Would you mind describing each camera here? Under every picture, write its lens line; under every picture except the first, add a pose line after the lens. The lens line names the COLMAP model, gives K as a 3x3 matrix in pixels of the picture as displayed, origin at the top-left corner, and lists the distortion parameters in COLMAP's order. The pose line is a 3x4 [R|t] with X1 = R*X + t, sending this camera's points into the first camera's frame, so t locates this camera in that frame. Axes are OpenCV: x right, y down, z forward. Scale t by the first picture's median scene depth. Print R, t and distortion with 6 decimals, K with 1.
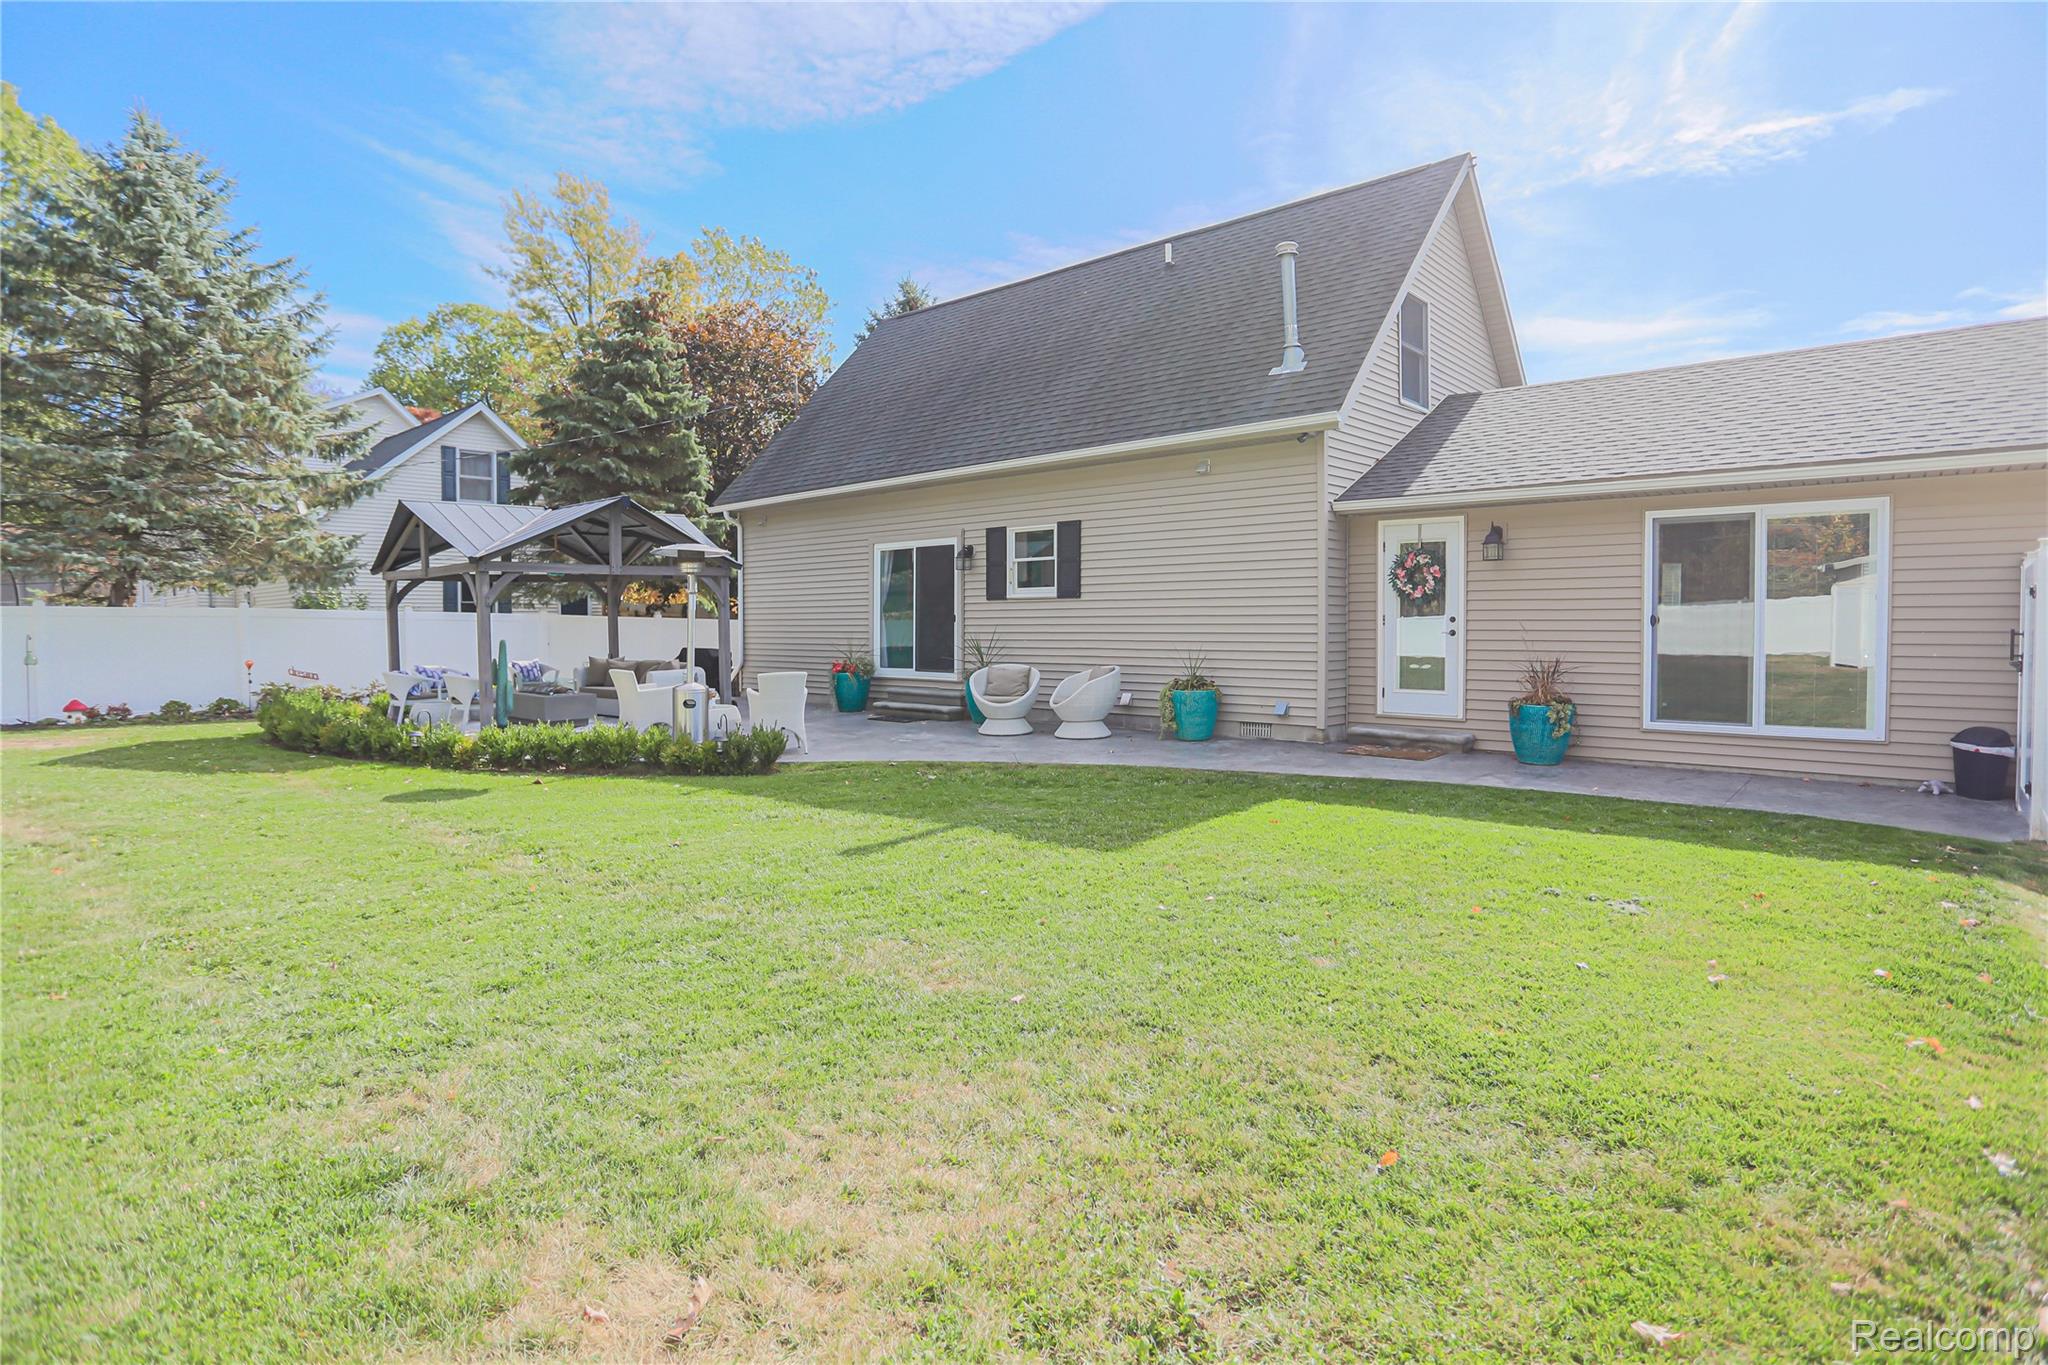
lens RADIAL K [[1053.9, 0, 1027.8], [0, 1053.9, 667.5], [0, 0, 1]] dist [-0.028492, 0.006640]
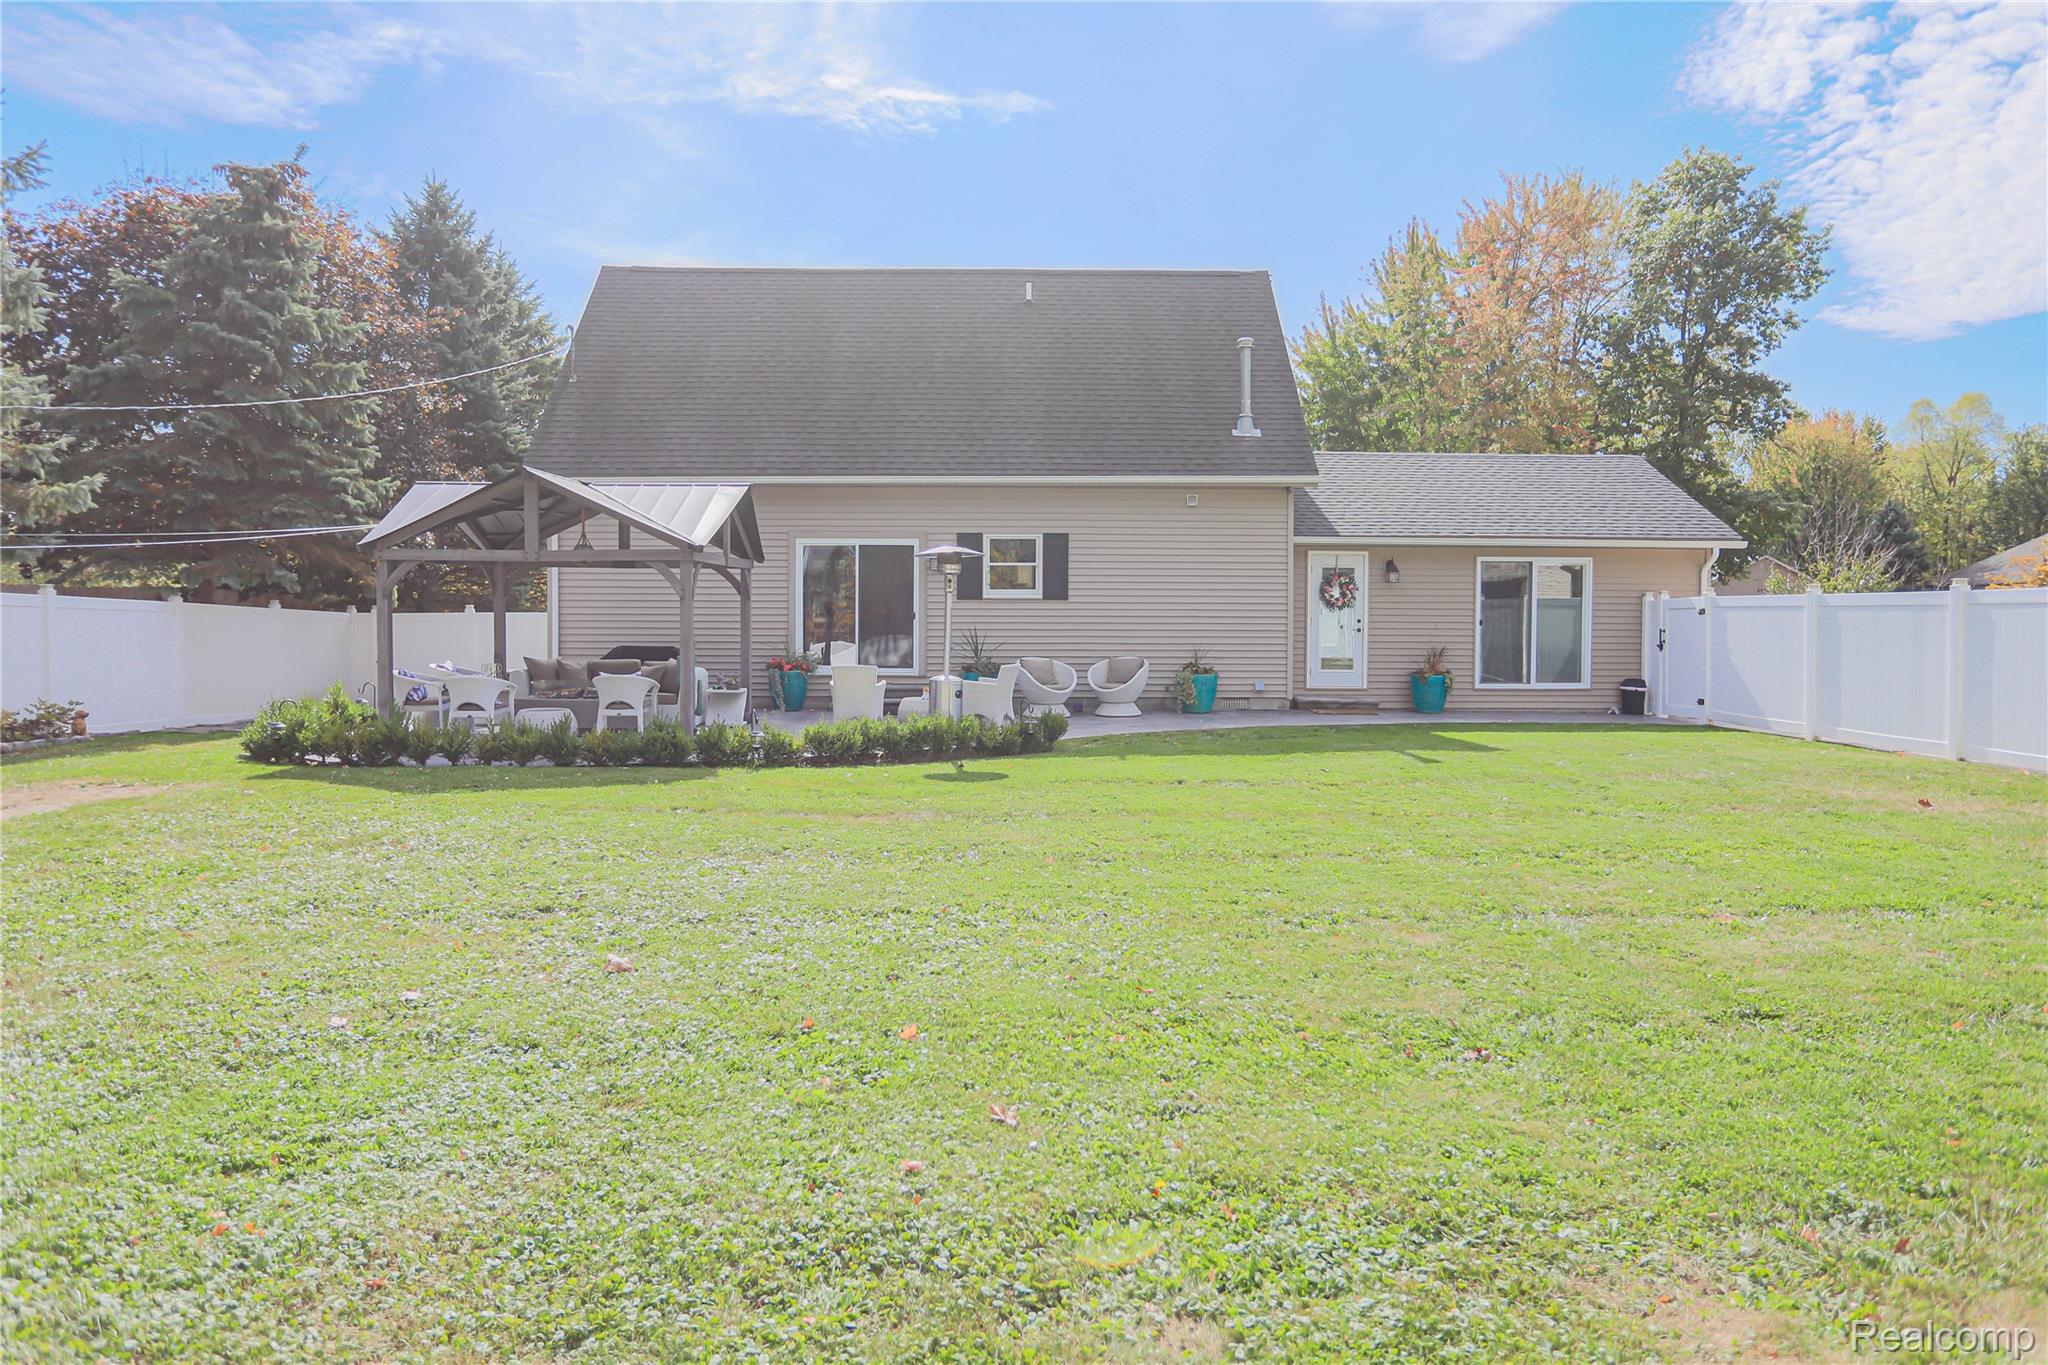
lens RADIAL K [[1308.0, 0, 1058.9], [0, 1308.0, 679.5], [0, 0, 1]] dist [0.002702, 0.002775]
pose [[0.743990, -0.028924, 0.667564, -0.889176], [0.020914, 0.999581, 0.020001, -0.007001], [-0.667863, -0.000919, 0.744284, -0.072612]]
